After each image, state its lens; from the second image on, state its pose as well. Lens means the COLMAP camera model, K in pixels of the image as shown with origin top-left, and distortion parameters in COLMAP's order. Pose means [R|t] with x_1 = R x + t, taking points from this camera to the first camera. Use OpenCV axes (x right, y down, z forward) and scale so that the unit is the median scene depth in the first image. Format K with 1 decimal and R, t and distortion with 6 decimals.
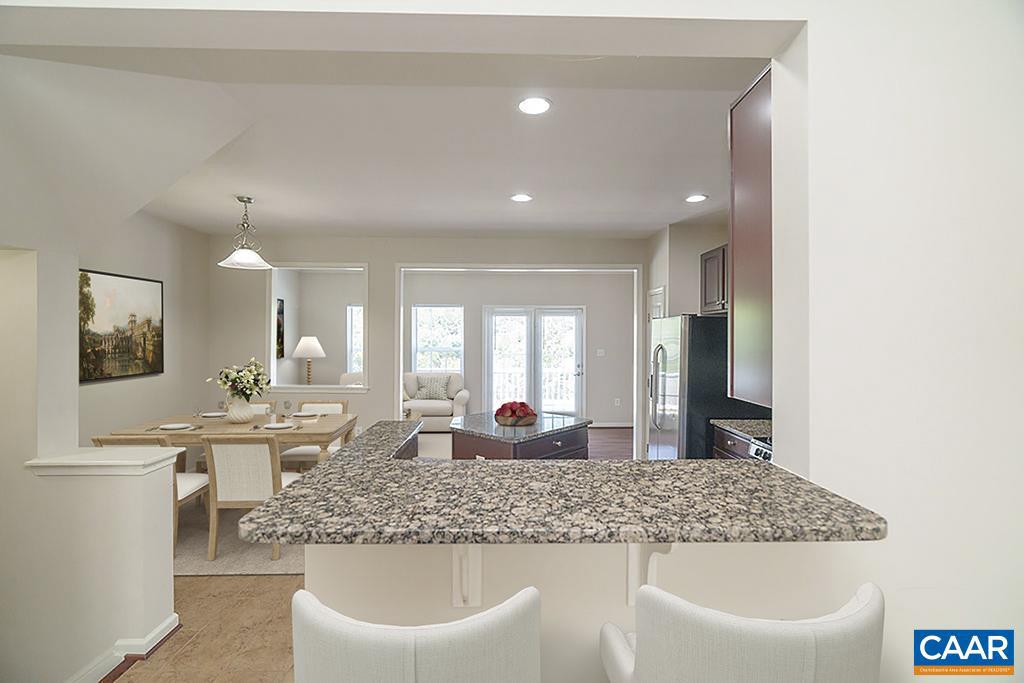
lens RADIAL K [[462.6, 0, 510.5], [0, 462.6, 344.6], [0, 0, 1]] dist [0.000366, 0.001281]
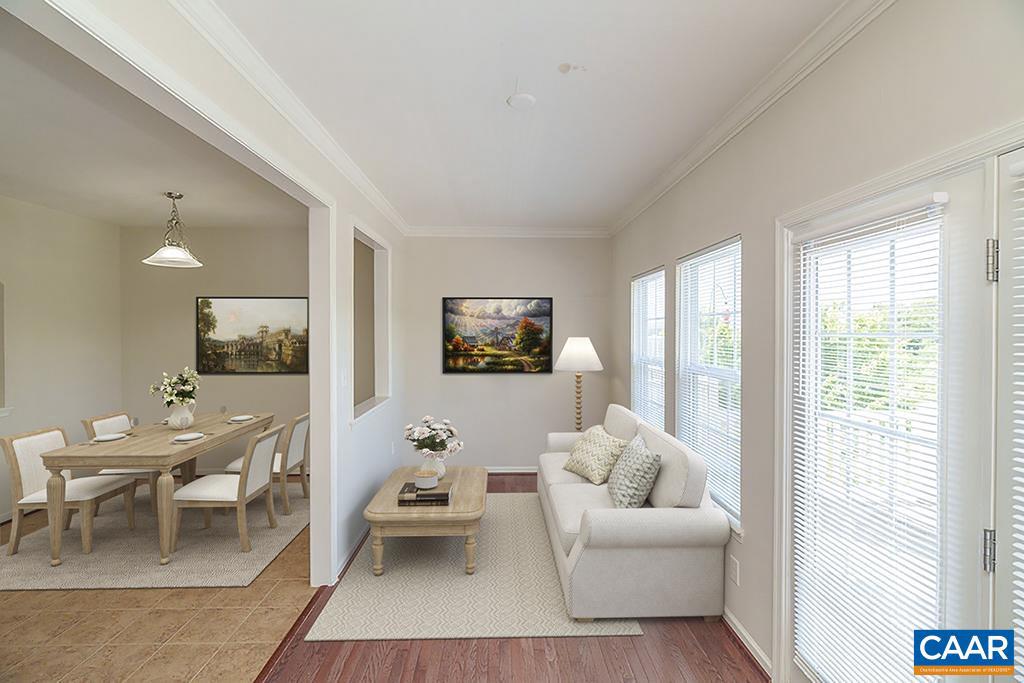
lens RADIAL K [[462.6, 0, 489.3], [0, 462.6, 334.5], [0, 0, 1]] dist [0.000366, 0.001281]
pose [[-0.004808, 0.000318, -0.999988, 0.453050], [-0.029066, 0.999577, 0.000457, -0.057409], [0.999566, 0.029068, -0.004797, 1.568039]]
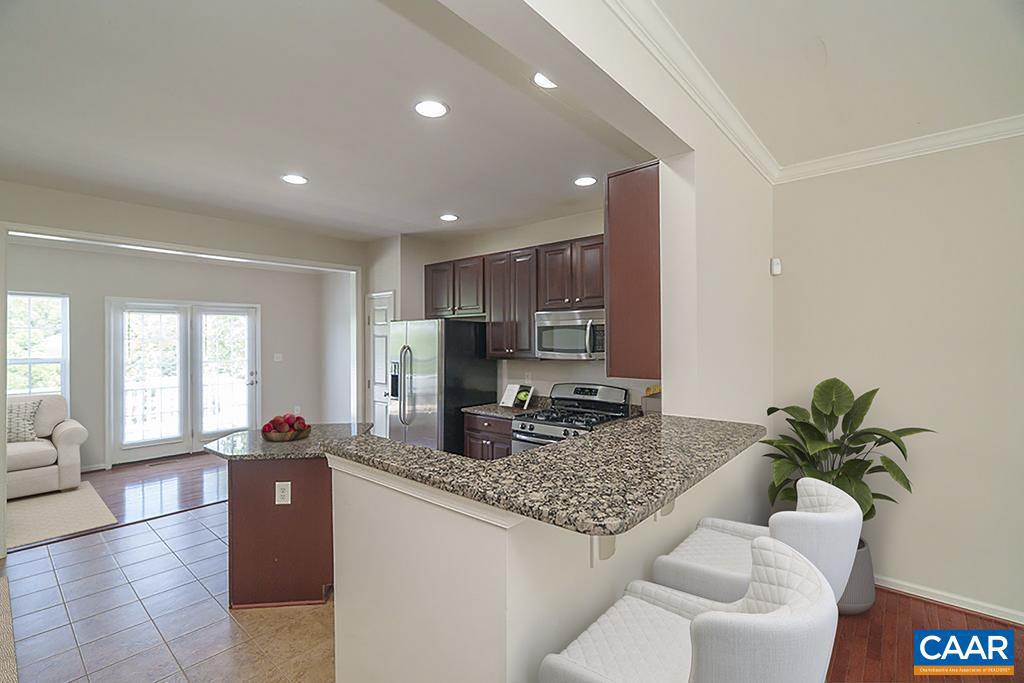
lens RADIAL K [[462.6, 0, 513.3], [0, 462.6, 342.0], [0, 0, 1]] dist [0.000366, 0.001281]
pose [[0.662949, -0.012915, 0.748553, -0.399309], [0.023006, 0.999730, -0.003127, 0.001400], [-0.748311, 0.019295, 0.663068, 0.134182]]
